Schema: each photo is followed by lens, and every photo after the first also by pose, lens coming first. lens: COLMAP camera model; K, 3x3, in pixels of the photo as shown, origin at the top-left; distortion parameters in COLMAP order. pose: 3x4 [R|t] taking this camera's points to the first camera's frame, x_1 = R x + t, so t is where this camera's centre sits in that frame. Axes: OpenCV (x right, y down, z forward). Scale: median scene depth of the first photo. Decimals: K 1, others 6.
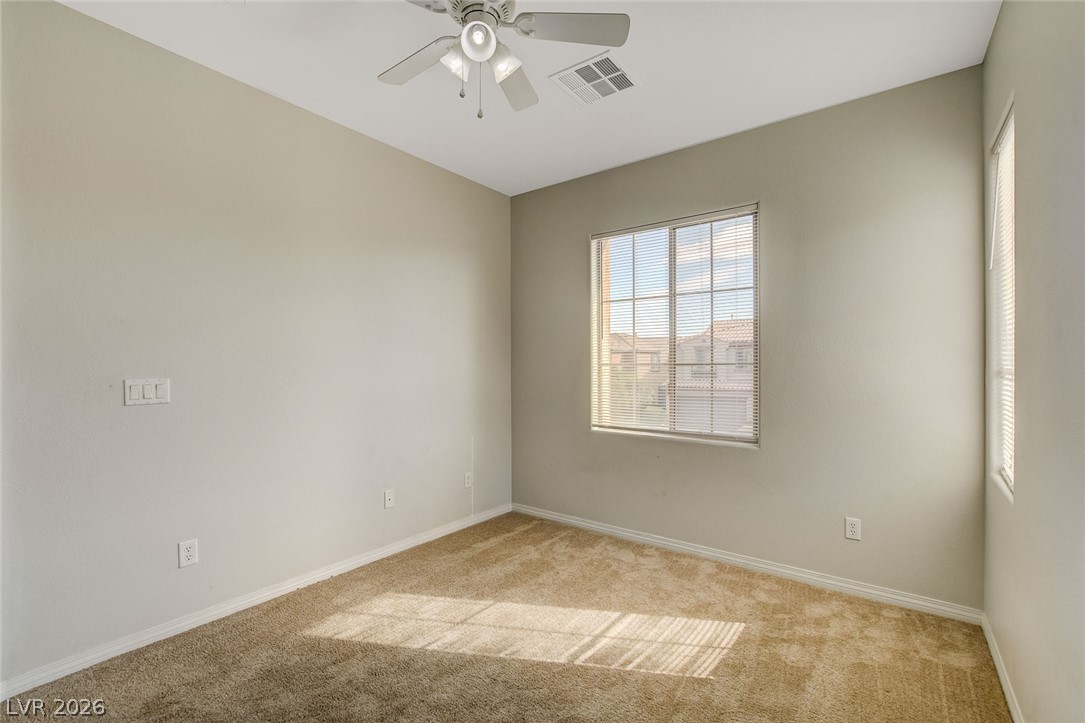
lens RADIAL K [[472.7, 0, 535.7], [0, 472.7, 367.5], [0, 0, 1]] dist [-0.023849, 0.002569]
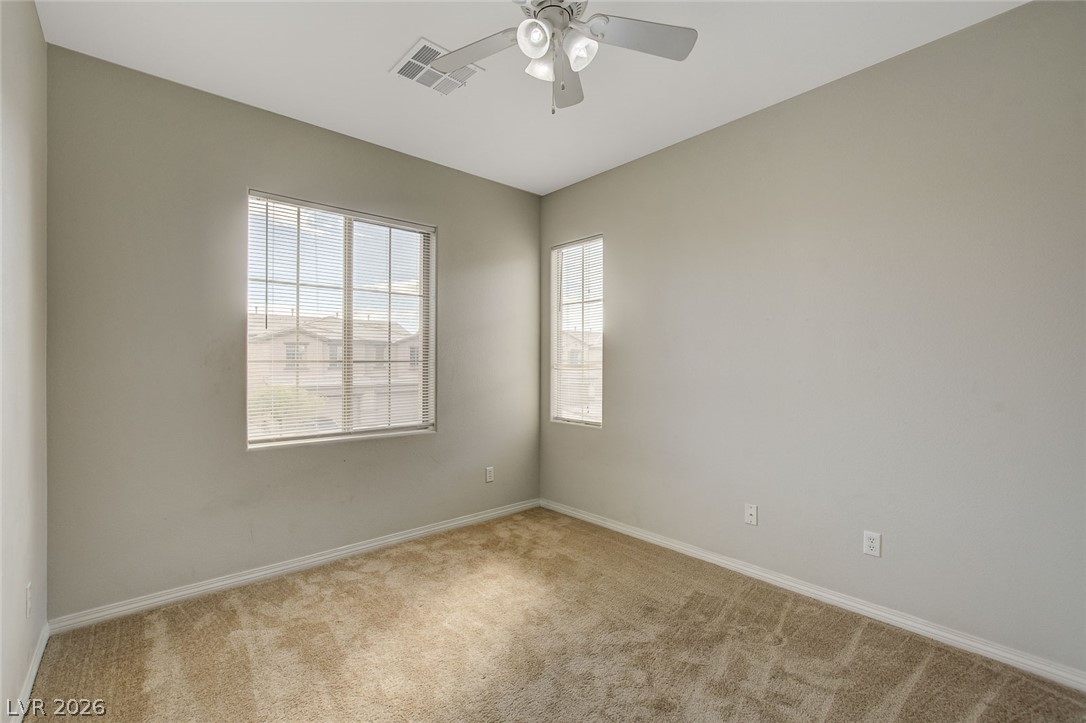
lens RADIAL K [[473.1, 0, 536.7], [0, 473.1, 371.6], [0, 0, 1]] dist [-0.023849, 0.002569]
pose [[0.177111, -0.014721, 0.984081, -0.615694], [0.006621, 0.999883, 0.013766, 0.003306], [-0.984169, 0.004077, 0.177188, 0.487474]]
